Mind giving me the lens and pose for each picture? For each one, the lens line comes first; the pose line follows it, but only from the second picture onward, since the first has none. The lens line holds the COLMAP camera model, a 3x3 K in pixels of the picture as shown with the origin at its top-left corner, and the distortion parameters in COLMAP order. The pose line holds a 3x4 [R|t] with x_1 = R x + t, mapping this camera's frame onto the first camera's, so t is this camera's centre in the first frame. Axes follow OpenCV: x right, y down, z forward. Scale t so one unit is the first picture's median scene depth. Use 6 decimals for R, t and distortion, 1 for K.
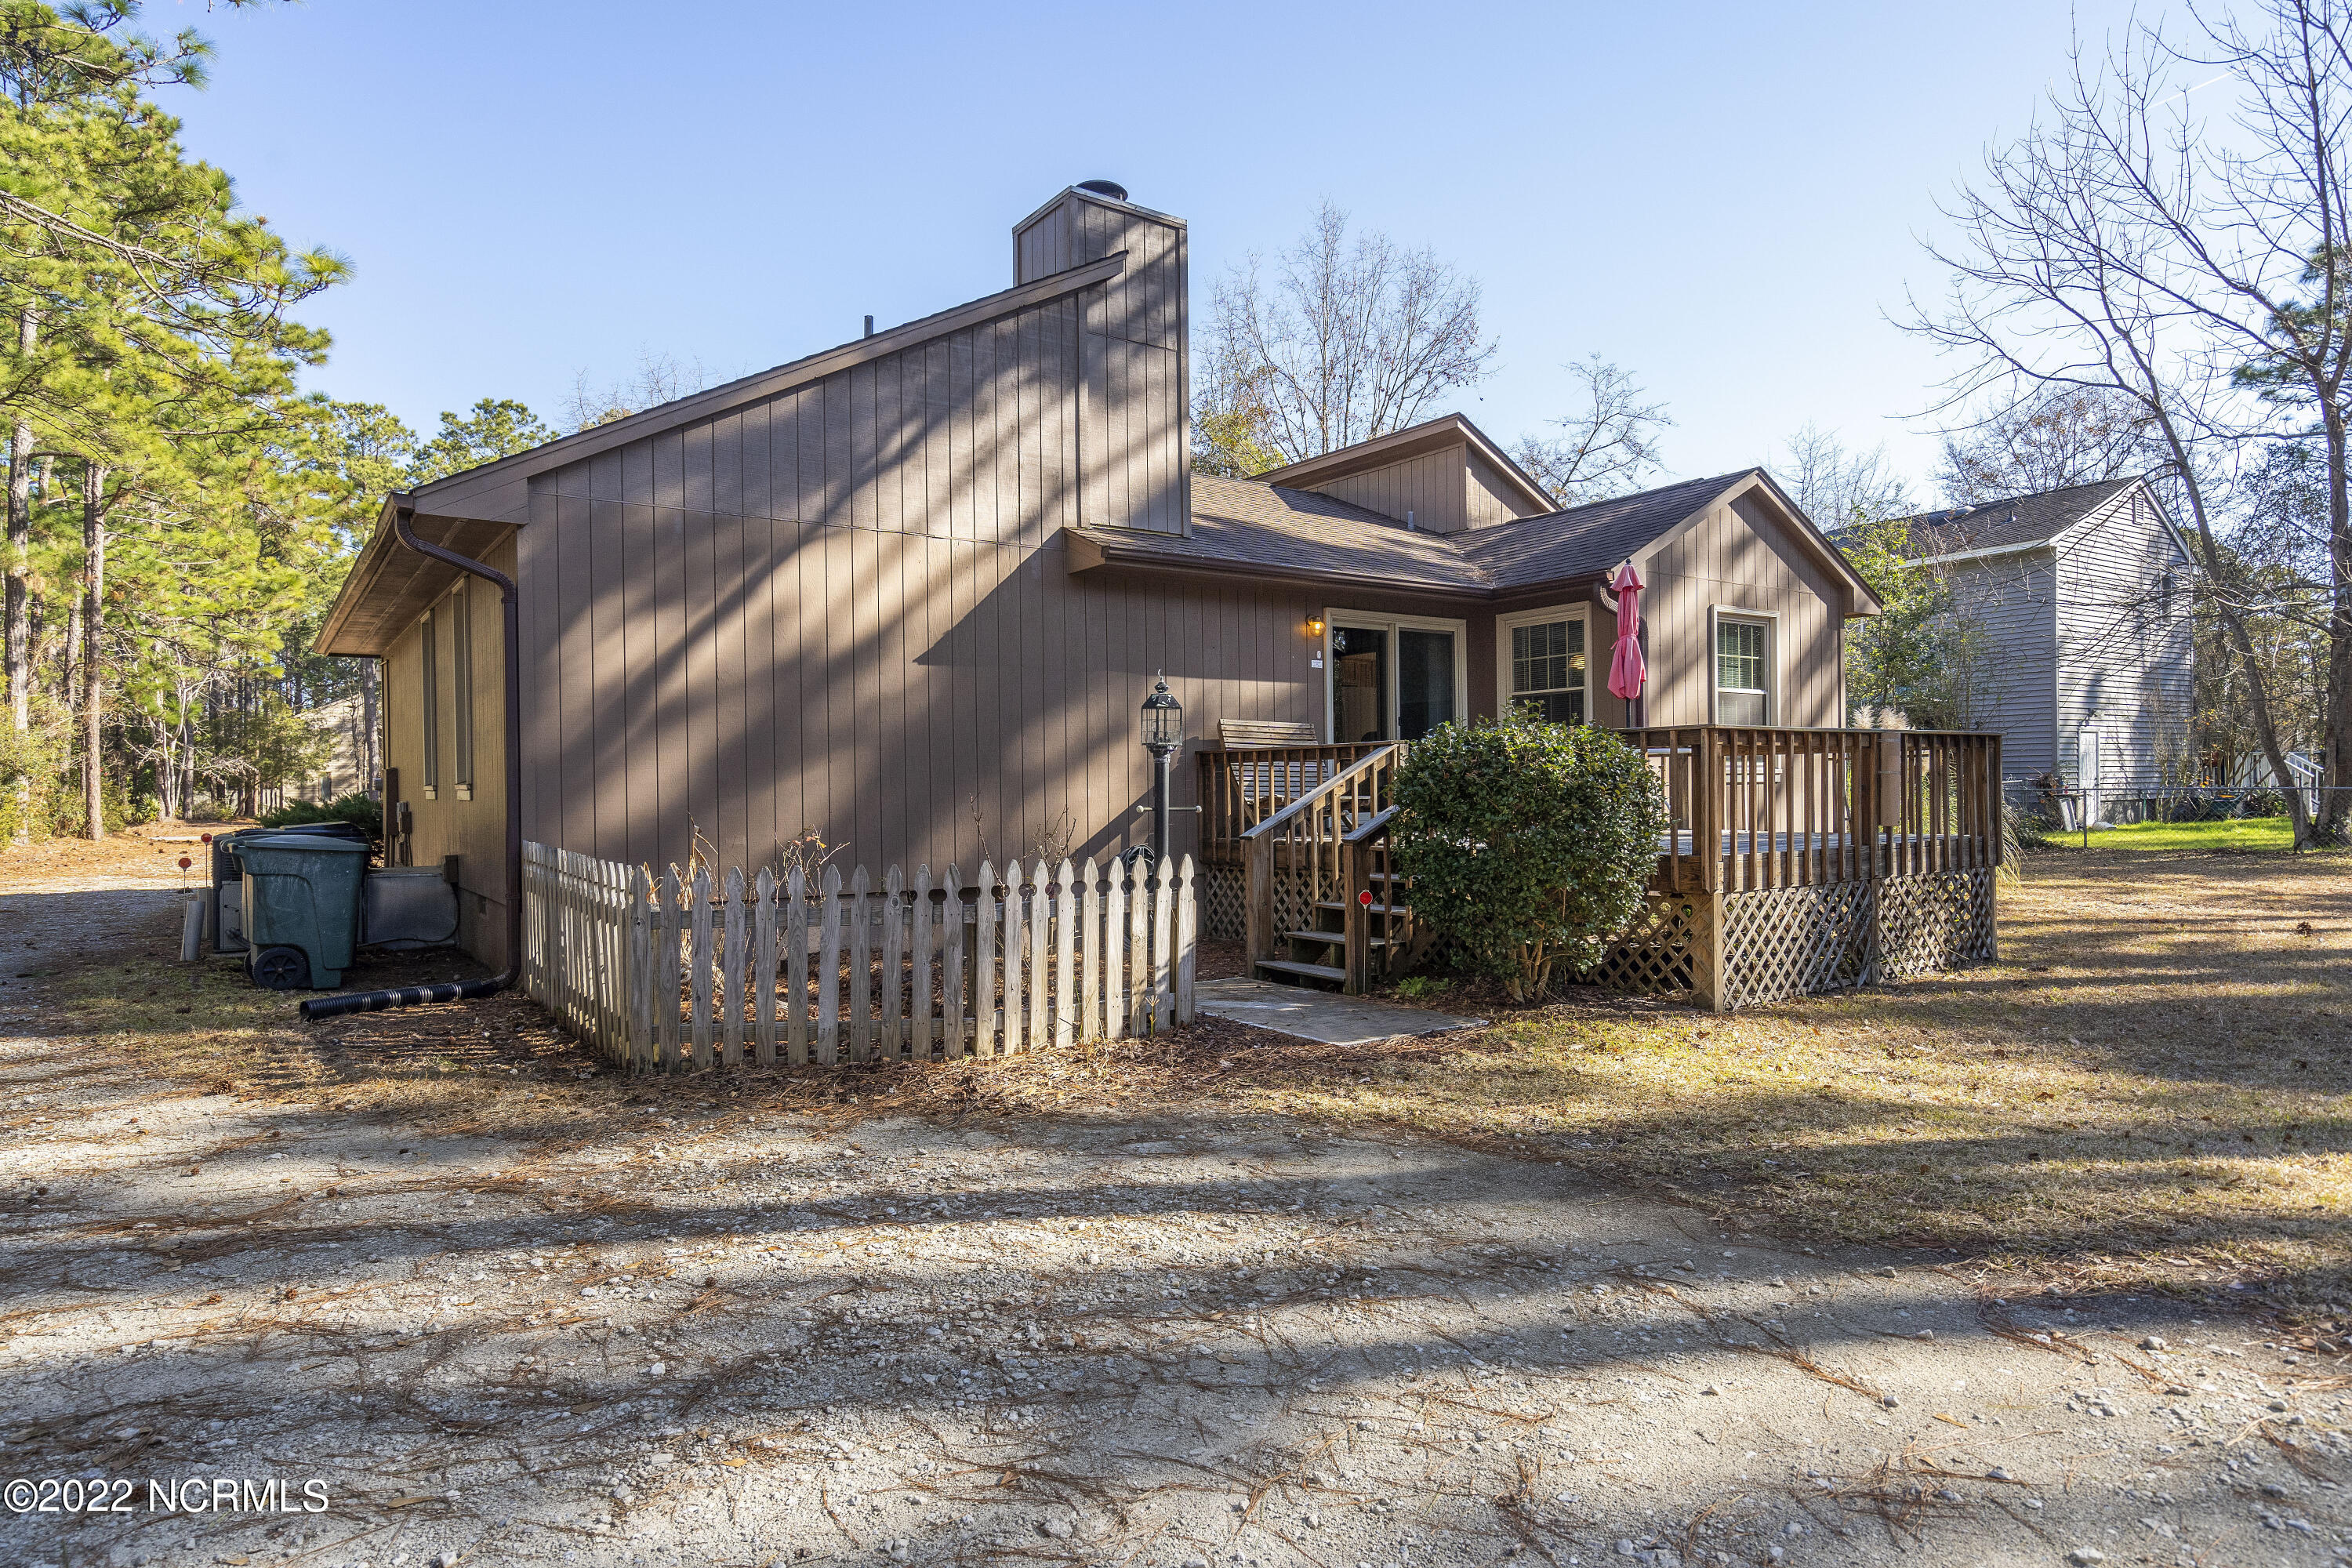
lens RADIAL K [[1271.5, 0, 1175.0], [0, 1271.5, 761.1], [0, 0, 1]] dist [-0.024891, -0.000028]
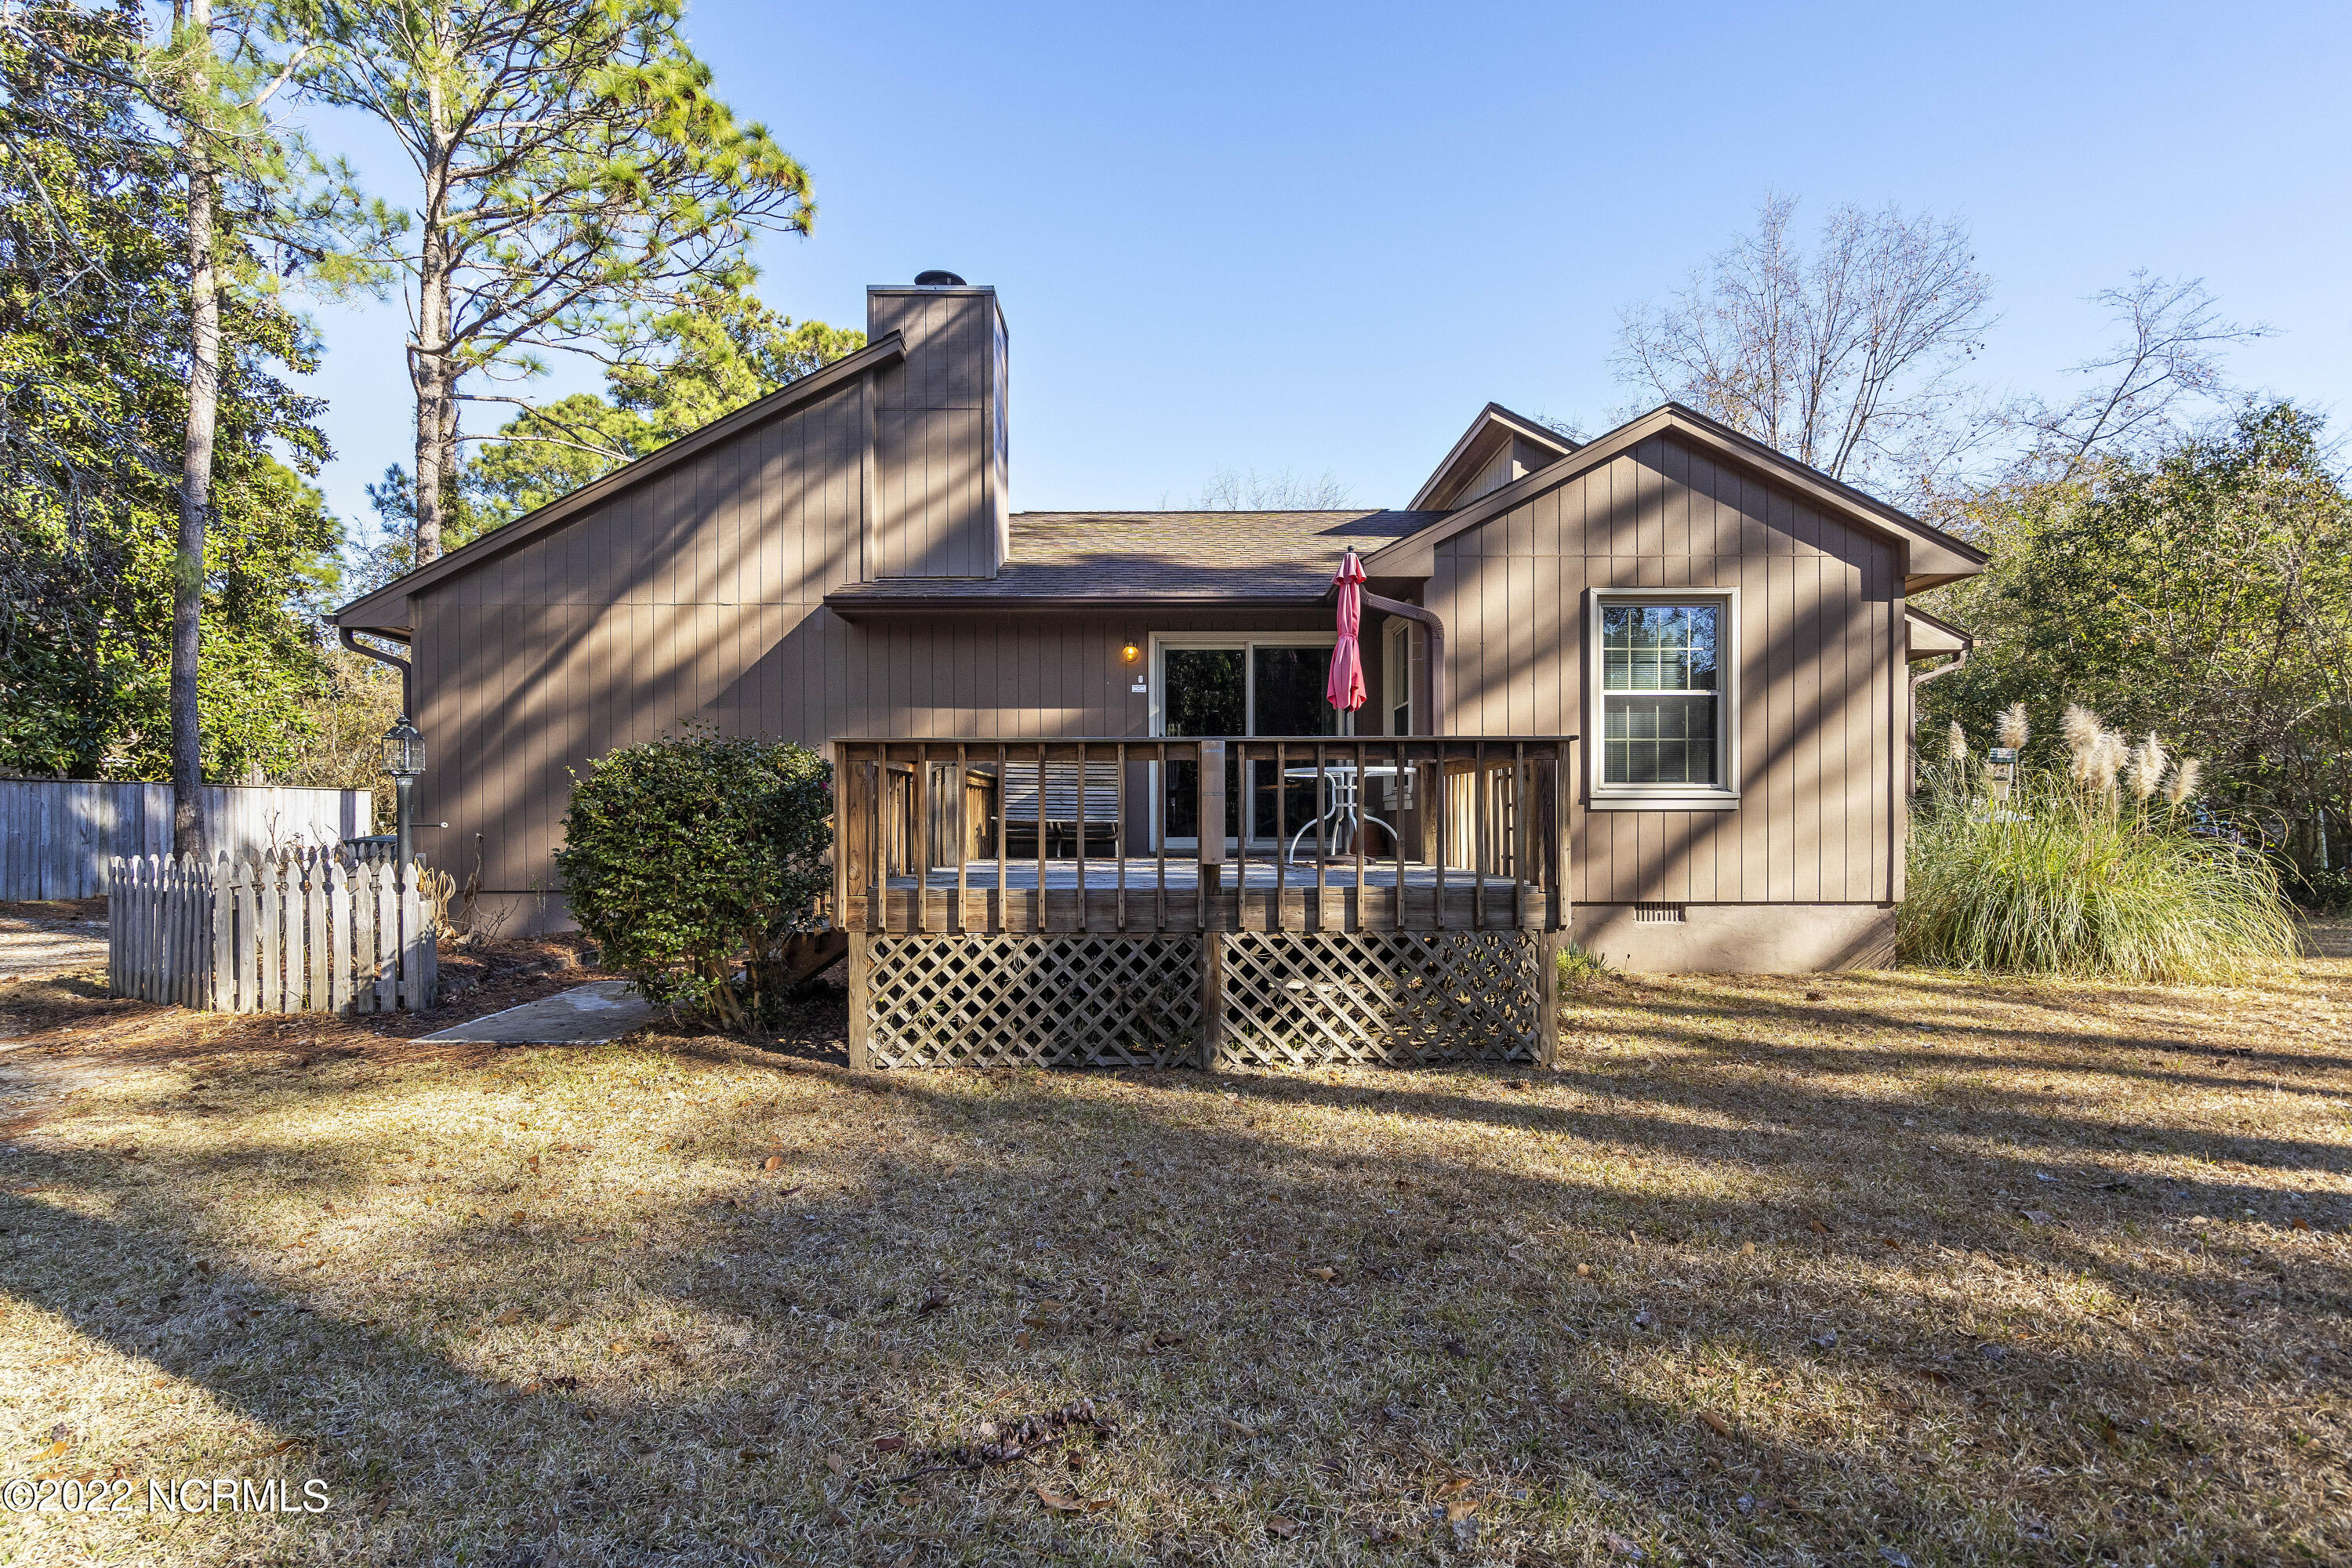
lens RADIAL K [[1089.4, 0, 1183.8], [0, 1089.4, 762.0], [0, 0, 1]] dist [-0.003785, -0.000035]
pose [[0.824548, -0.013581, -0.565629, 0.674971], [0.000334, 0.999723, -0.023517, 0.002073], [0.565792, 0.019203, 0.824324, 0.333323]]
